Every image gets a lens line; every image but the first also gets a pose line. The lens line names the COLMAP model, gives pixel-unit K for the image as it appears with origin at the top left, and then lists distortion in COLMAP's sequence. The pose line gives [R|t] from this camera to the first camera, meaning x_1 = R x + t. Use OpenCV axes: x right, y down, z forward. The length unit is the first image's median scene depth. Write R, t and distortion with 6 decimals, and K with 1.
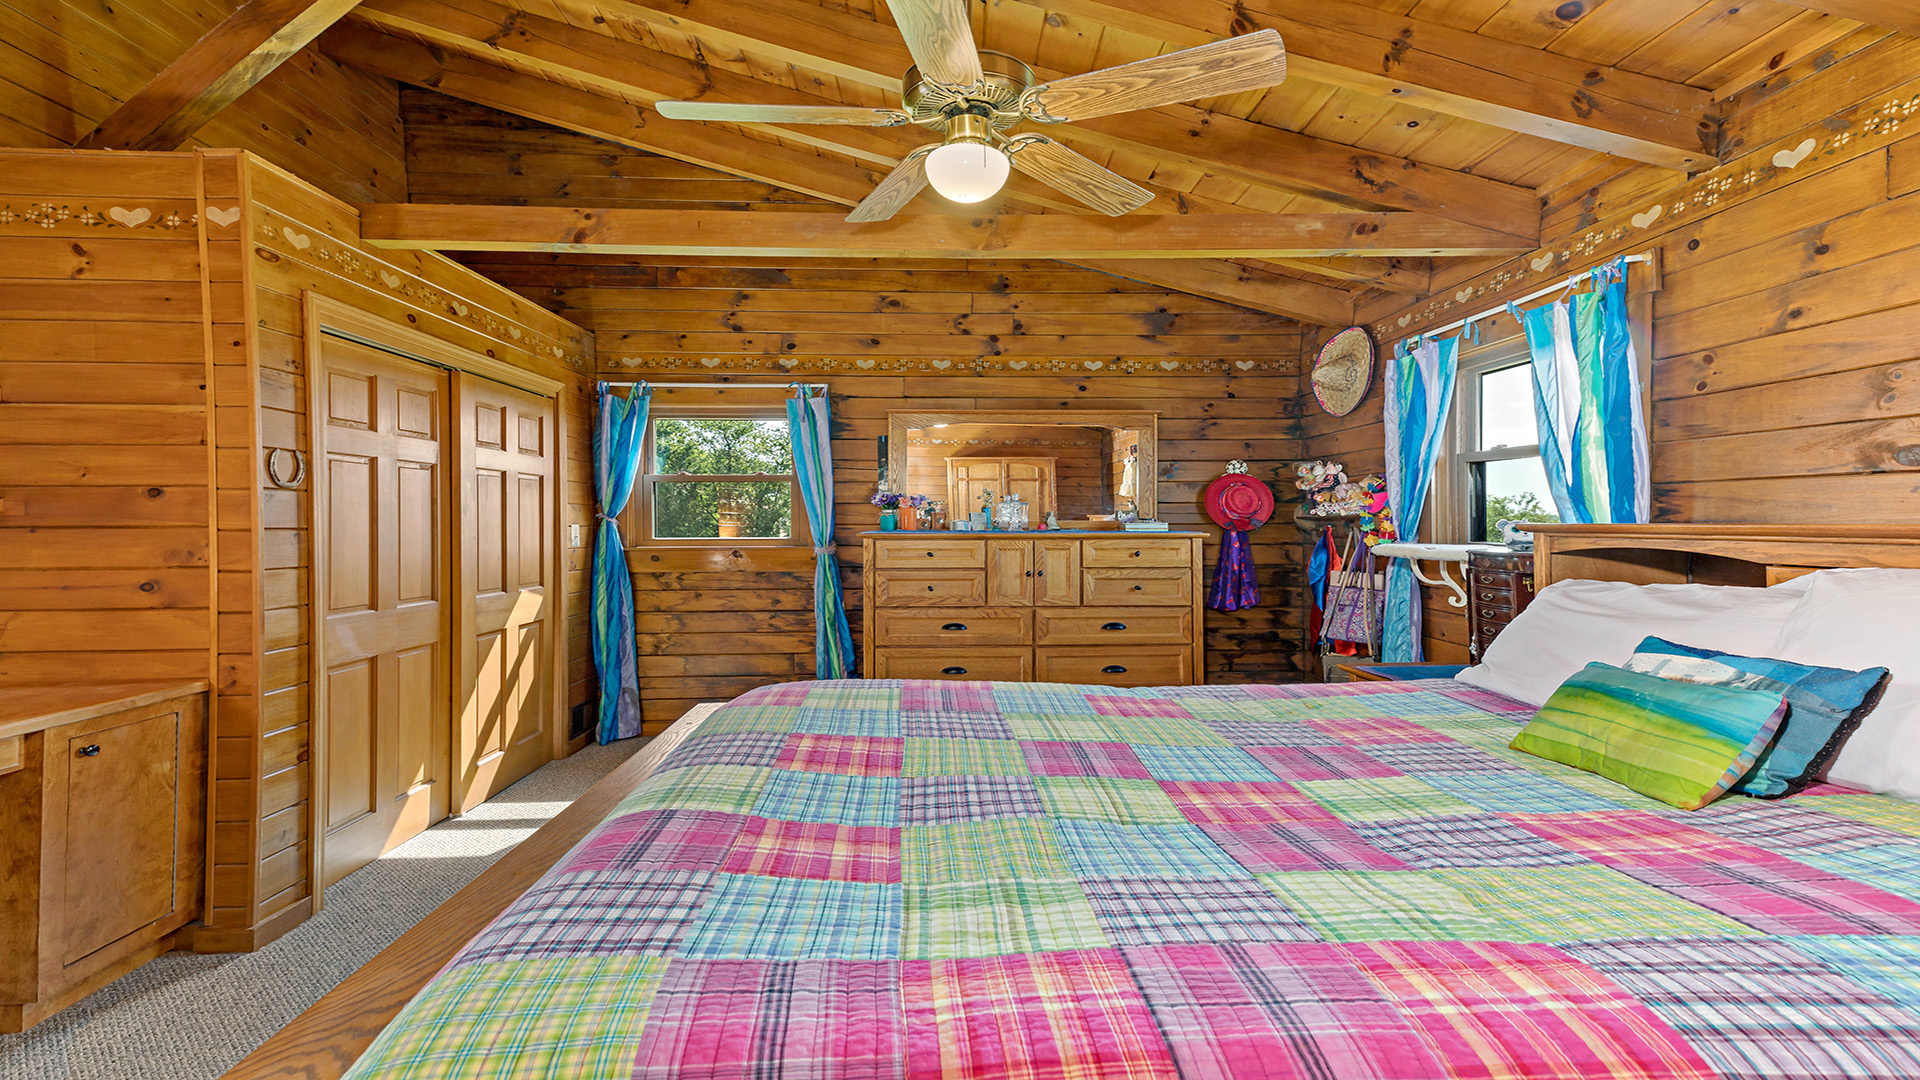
lens RADIAL K [[854.5, 0, 965.9], [0, 854.5, 515.0], [0, 0, 1]] dist [0.055819, -0.014203]
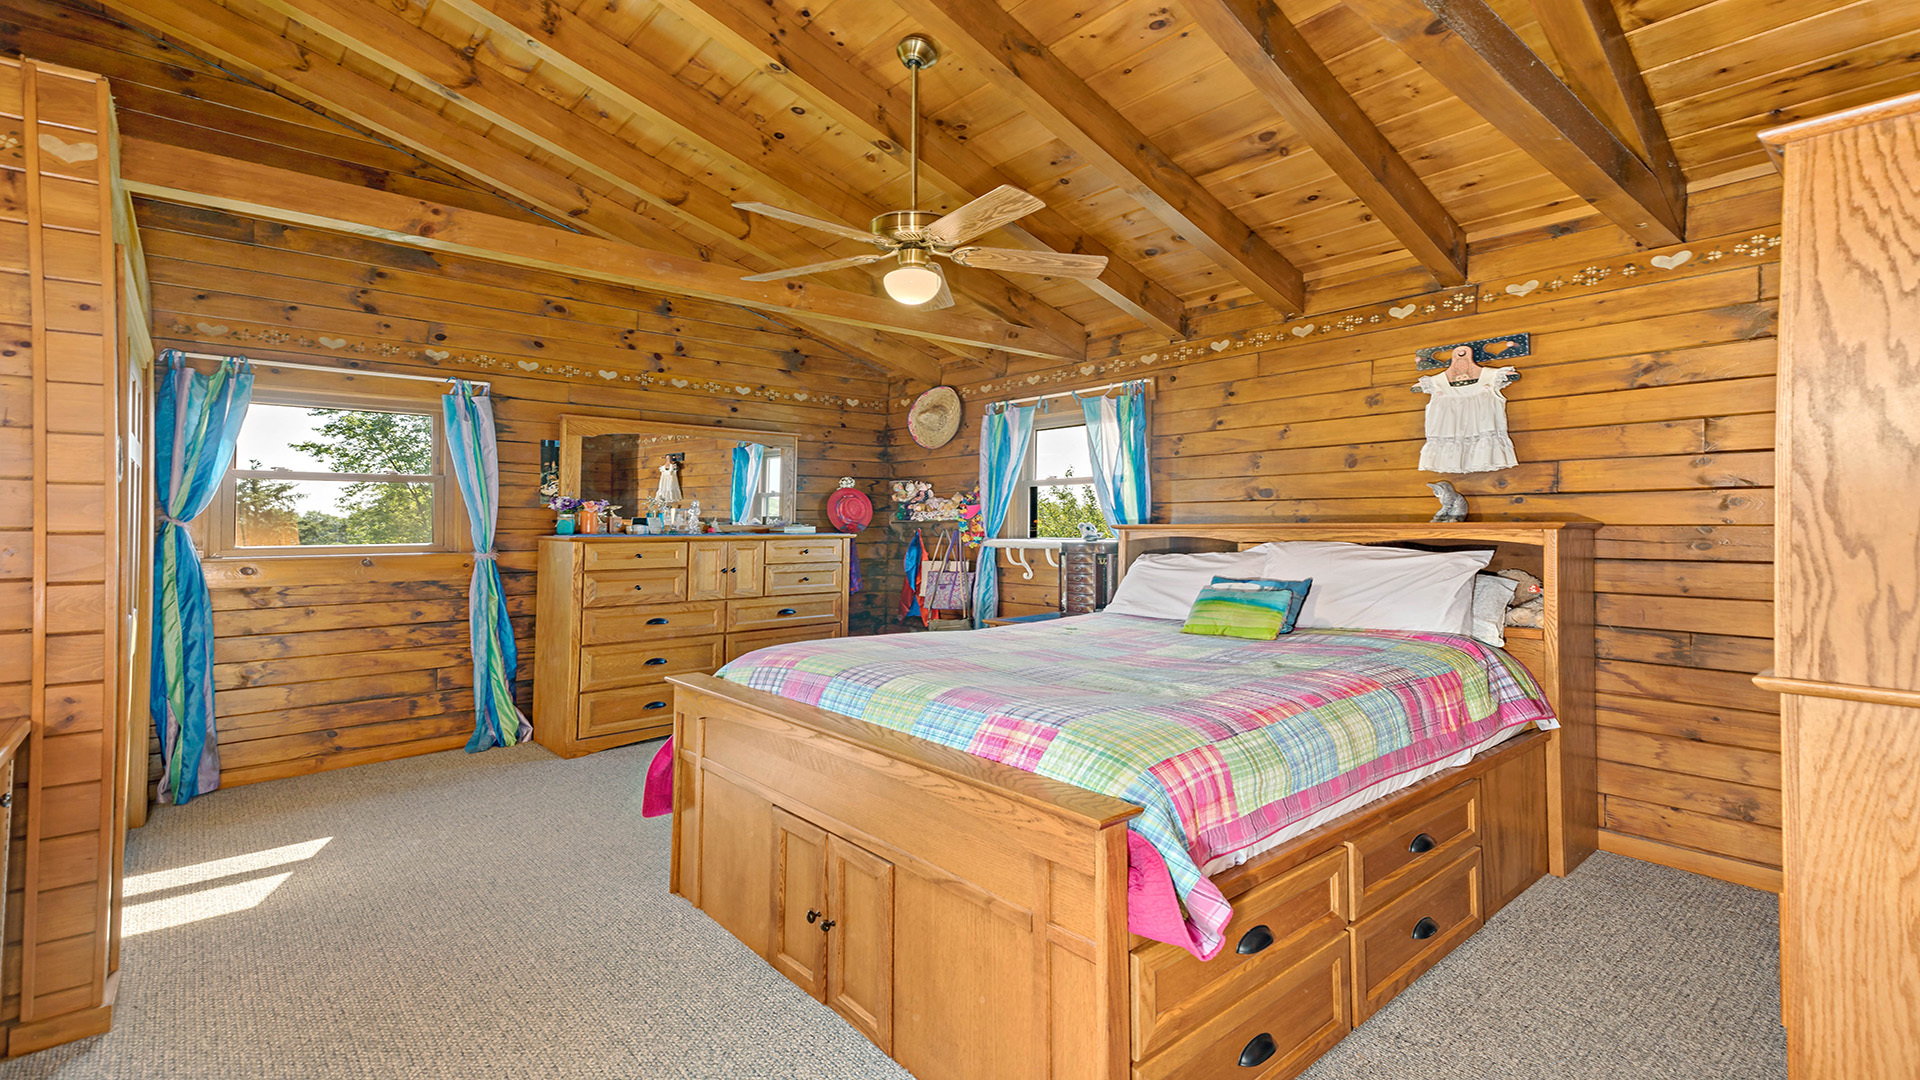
lens RADIAL K [[850.5, 0, 946.4], [0, 850.5, 534.7], [0, 0, 1]] dist [0.059362, -0.014427]
pose [[0.785762, -0.008059, 0.618476, -0.365512], [-0.000762, 0.999902, 0.013996, 0.003319], [-0.618528, -0.011469, 0.785679, -0.080422]]
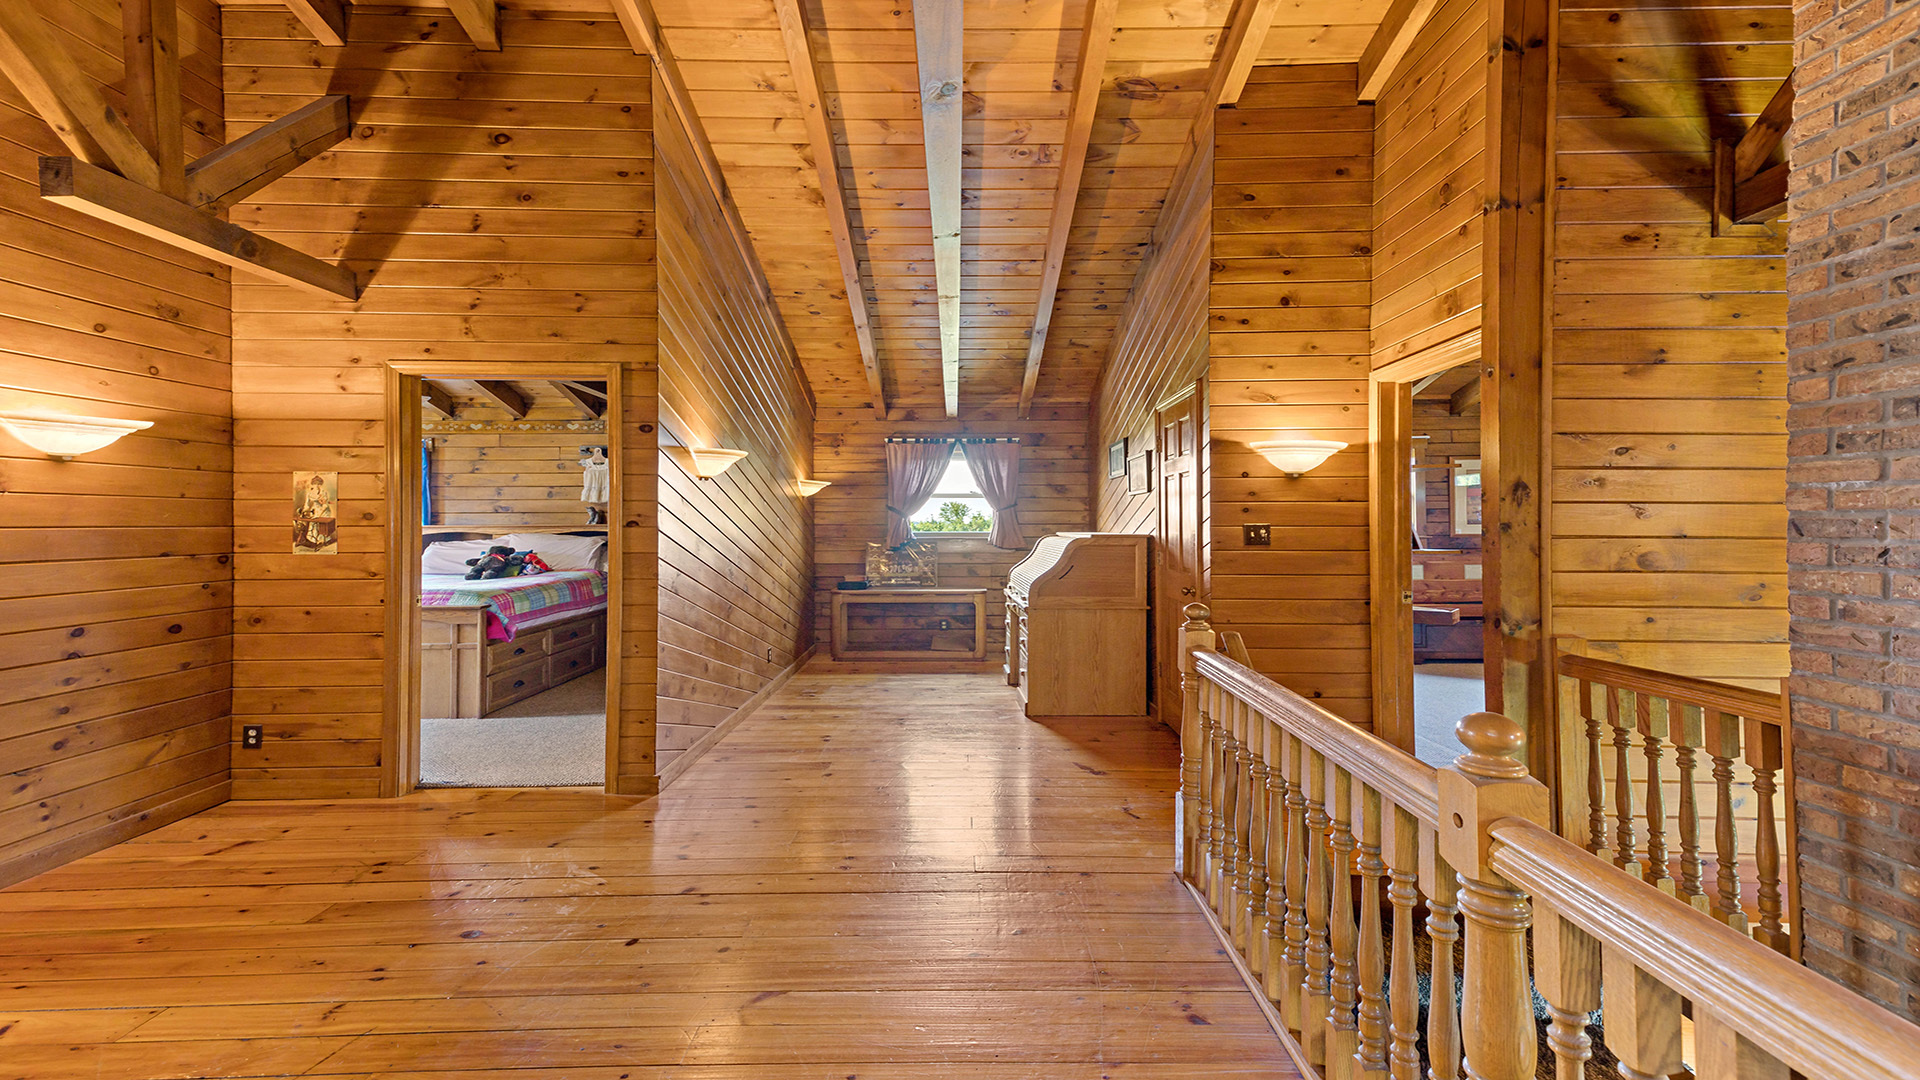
lens RADIAL K [[854.5, 0, 965.9], [0, 854.5, 515.0], [0, 0, 1]] dist [0.055819, -0.014203]
pose [[0.017823, 0.008026, 0.999809, -1.216462], [0.001807, 0.999966, -0.008059, 0.000200], [-0.999840, 0.001950, 0.017808, -0.508565]]
